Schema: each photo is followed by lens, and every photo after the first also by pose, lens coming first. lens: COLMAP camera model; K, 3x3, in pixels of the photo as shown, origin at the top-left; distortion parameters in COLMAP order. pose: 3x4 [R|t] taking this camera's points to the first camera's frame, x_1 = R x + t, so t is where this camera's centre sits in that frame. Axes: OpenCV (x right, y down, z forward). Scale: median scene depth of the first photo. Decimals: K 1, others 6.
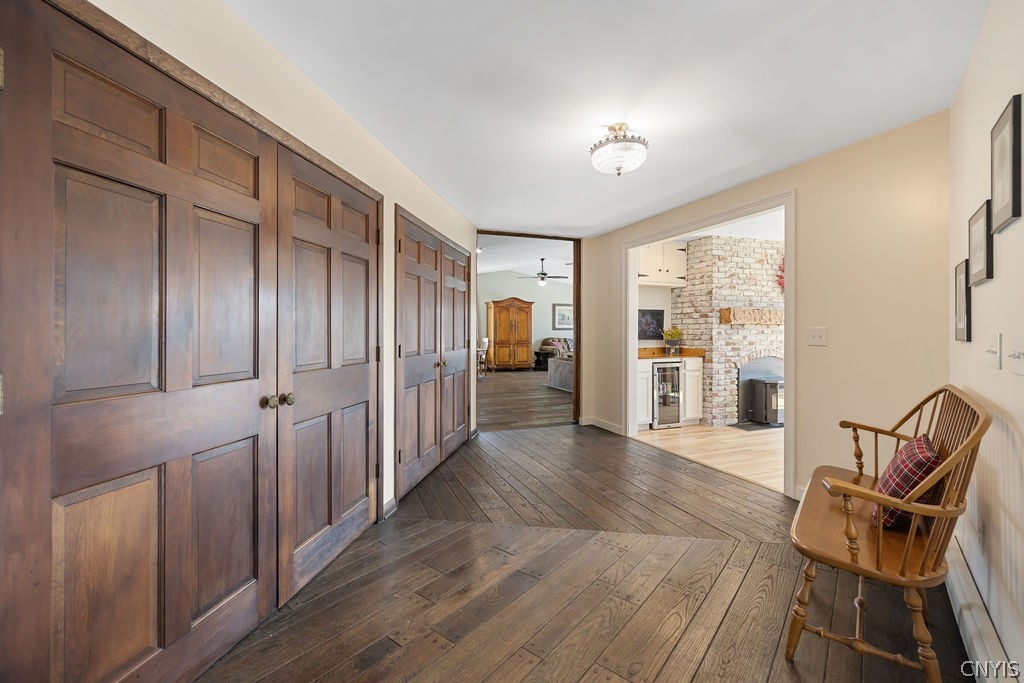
lens RADIAL K [[441.4, 0, 509.6], [0, 441.4, 335.4], [0, 0, 1]] dist [0.001199, 0.000314]
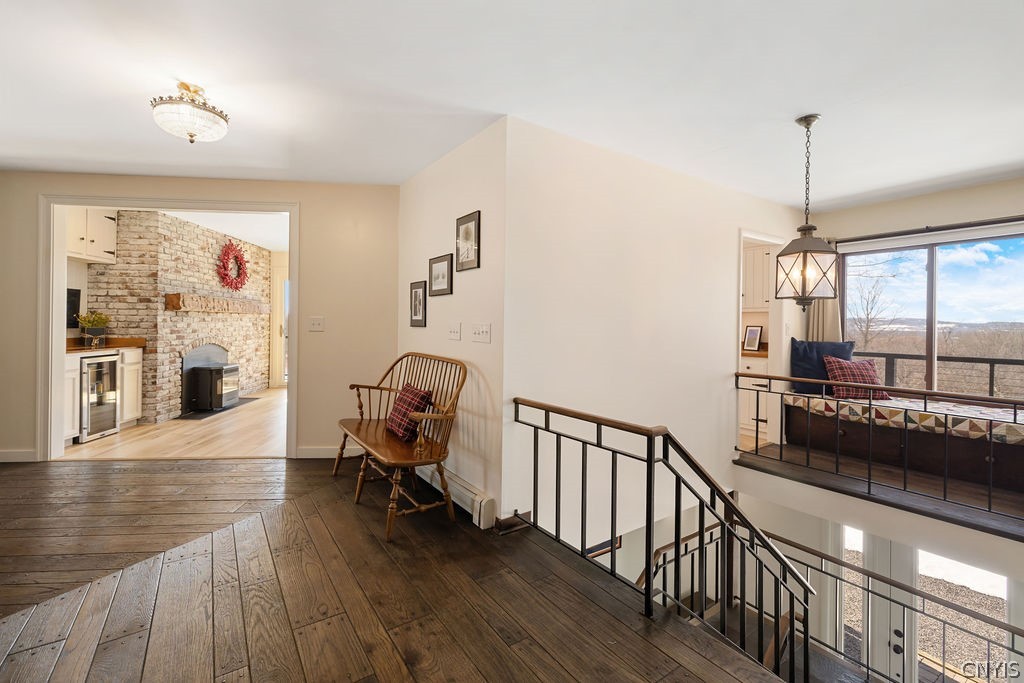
lens RADIAL K [[438.5, 0, 506.6], [0, 438.5, 330.0], [0, 0, 1]] dist [0.001358, 0.000218]
pose [[0.285843, -0.010895, 0.958215, -0.193643], [-0.003426, 0.999917, 0.012391, 0.001160], [-0.958270, -0.006825, 0.285782, 0.061188]]
